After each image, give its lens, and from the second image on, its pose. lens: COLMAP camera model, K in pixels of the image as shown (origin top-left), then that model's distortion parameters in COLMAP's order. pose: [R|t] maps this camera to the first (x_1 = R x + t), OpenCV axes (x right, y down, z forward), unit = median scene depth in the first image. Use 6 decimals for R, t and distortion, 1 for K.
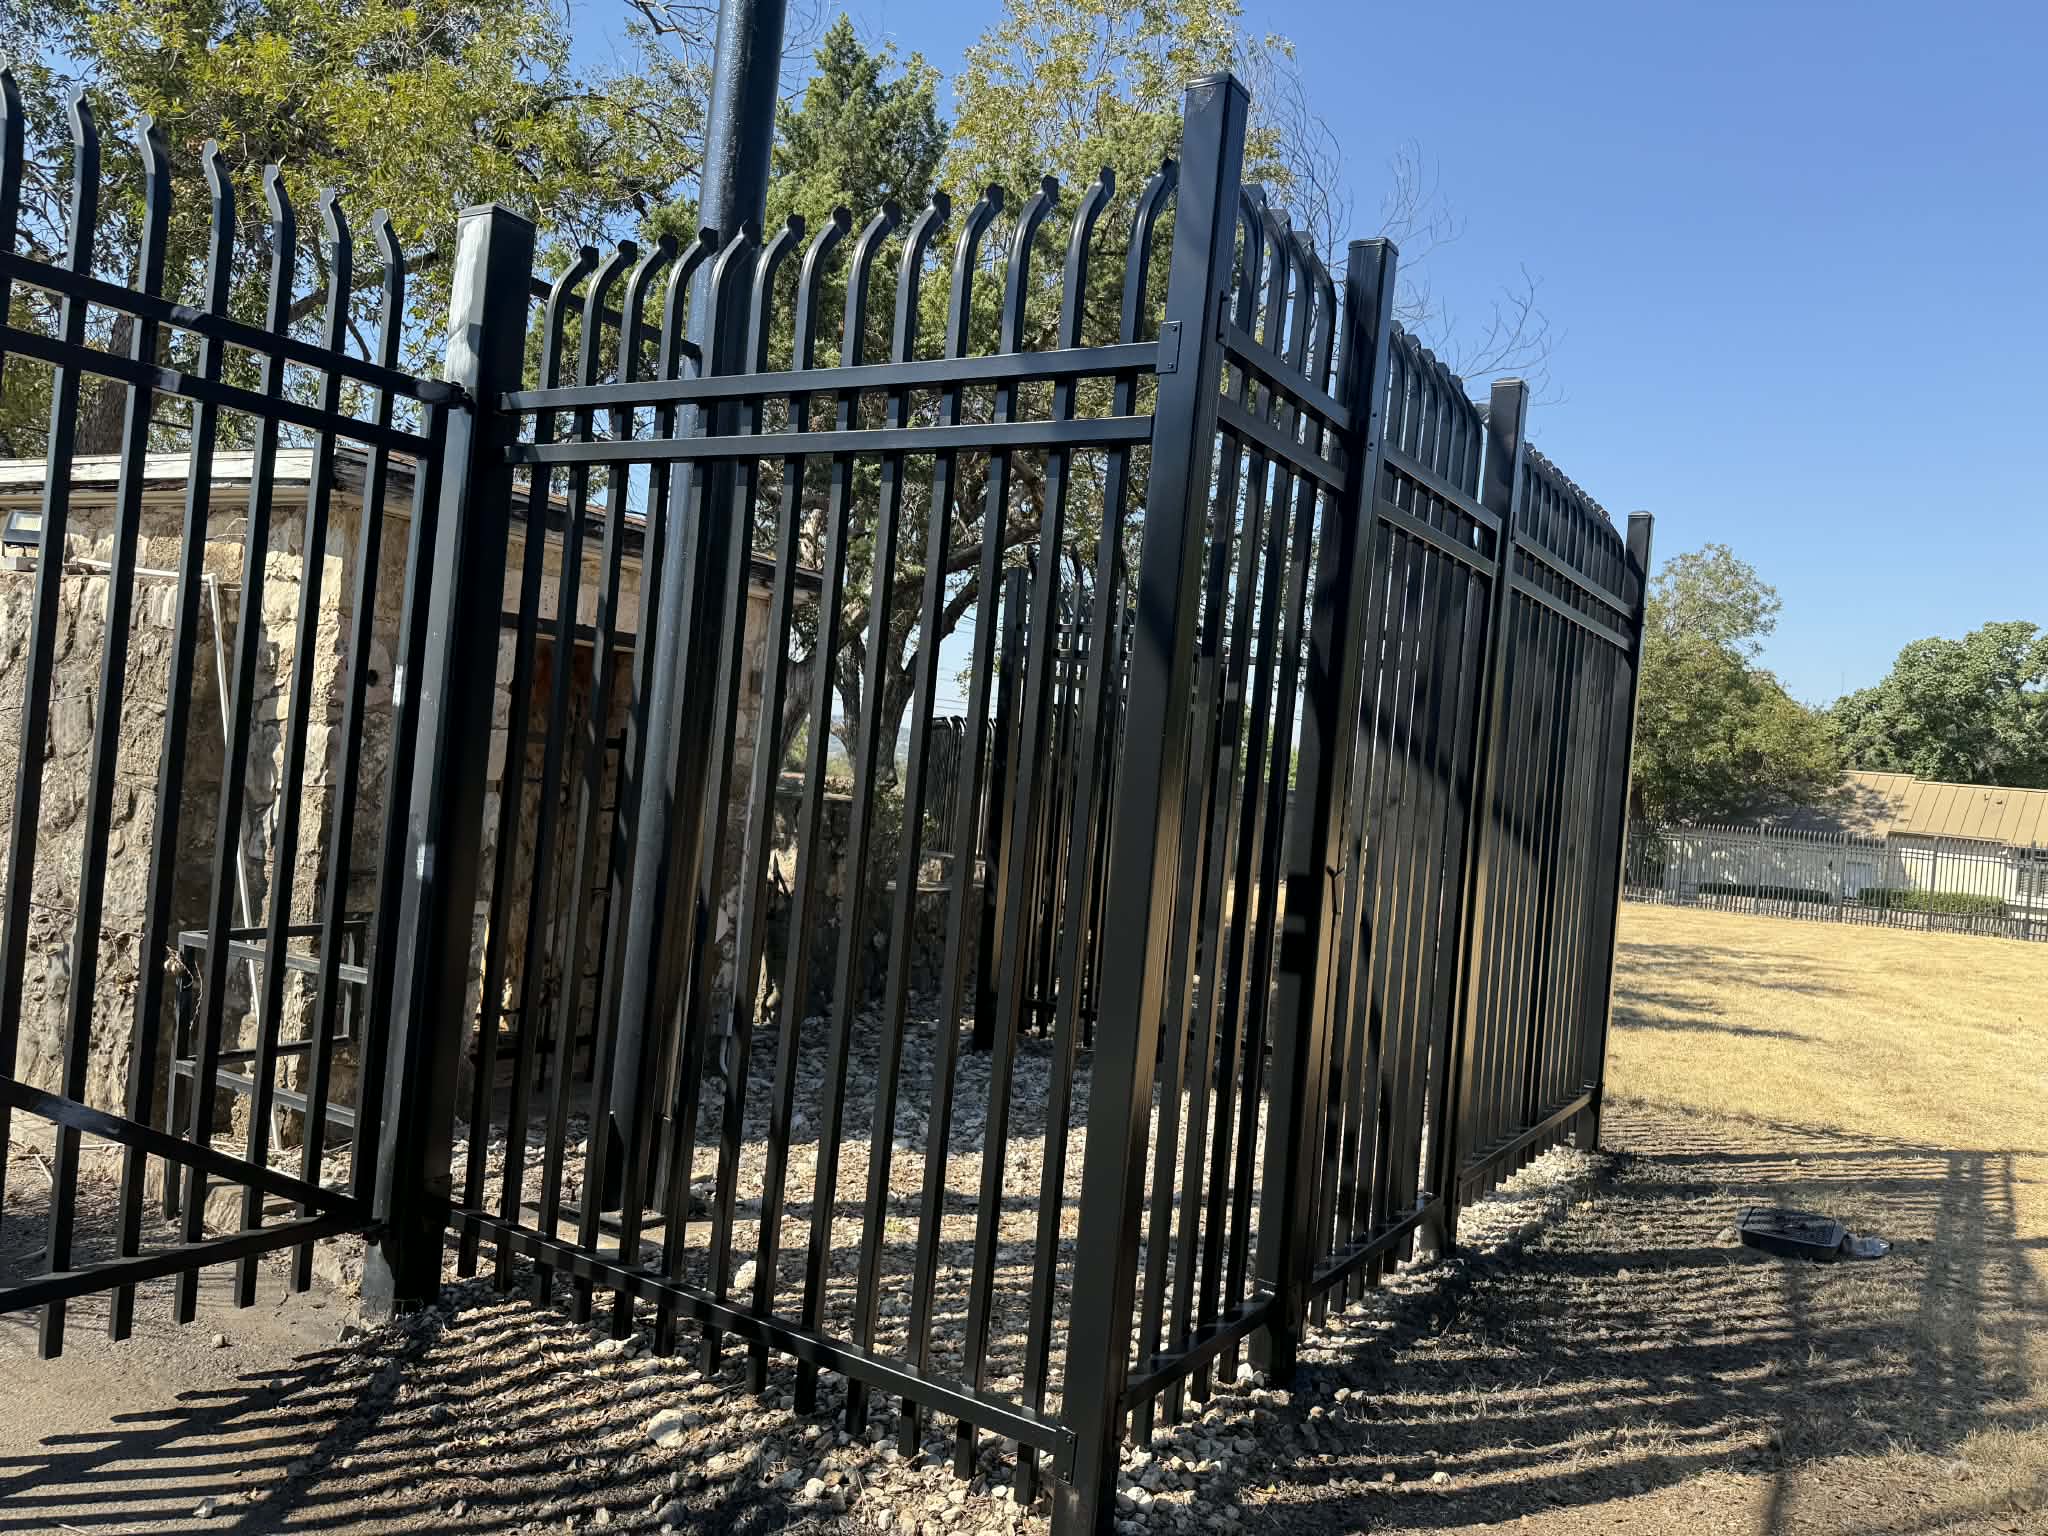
lens RADIAL K [[1431.8, 0, 1021.9], [0, 1431.8, 750.1], [0, 0, 1]] dist [0.020878, -0.030322]
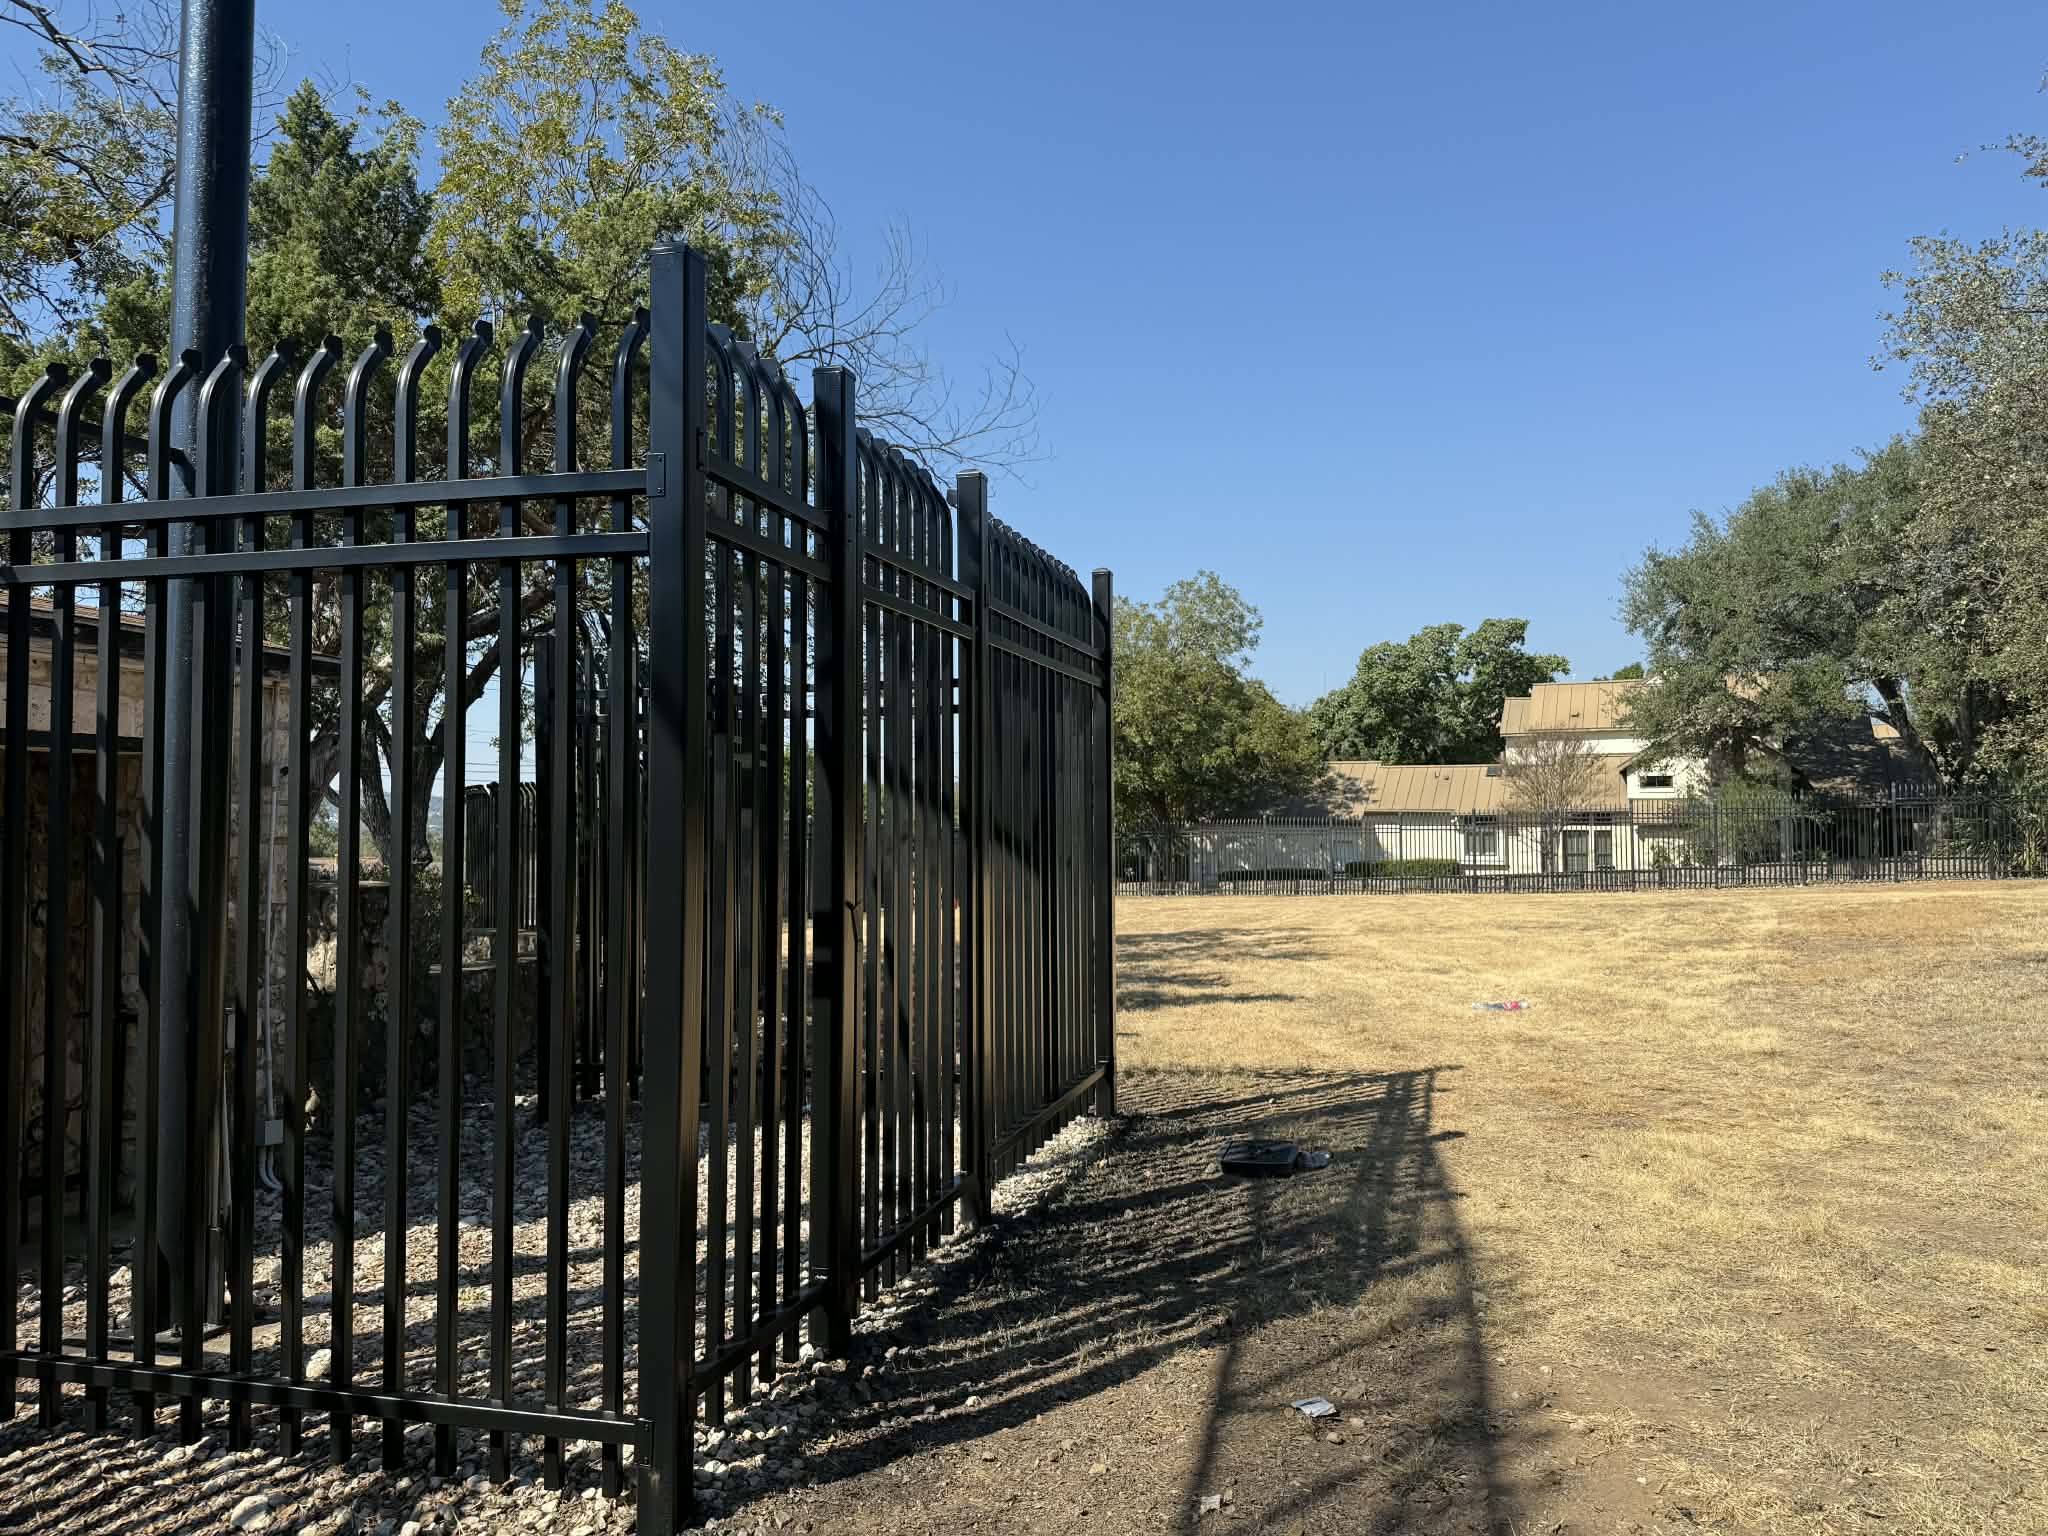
lens RADIAL K [[1431.8, 0, 1042.5], [0, 1431.8, 770.0], [0, 0, 1]] dist [0.020878, -0.030322]
pose [[0.946421, -0.081756, 0.312414, 0.009541], [0.085308, 0.996352, 0.002305, -0.012138], [-0.311463, 0.024470, 0.949943, -0.118571]]
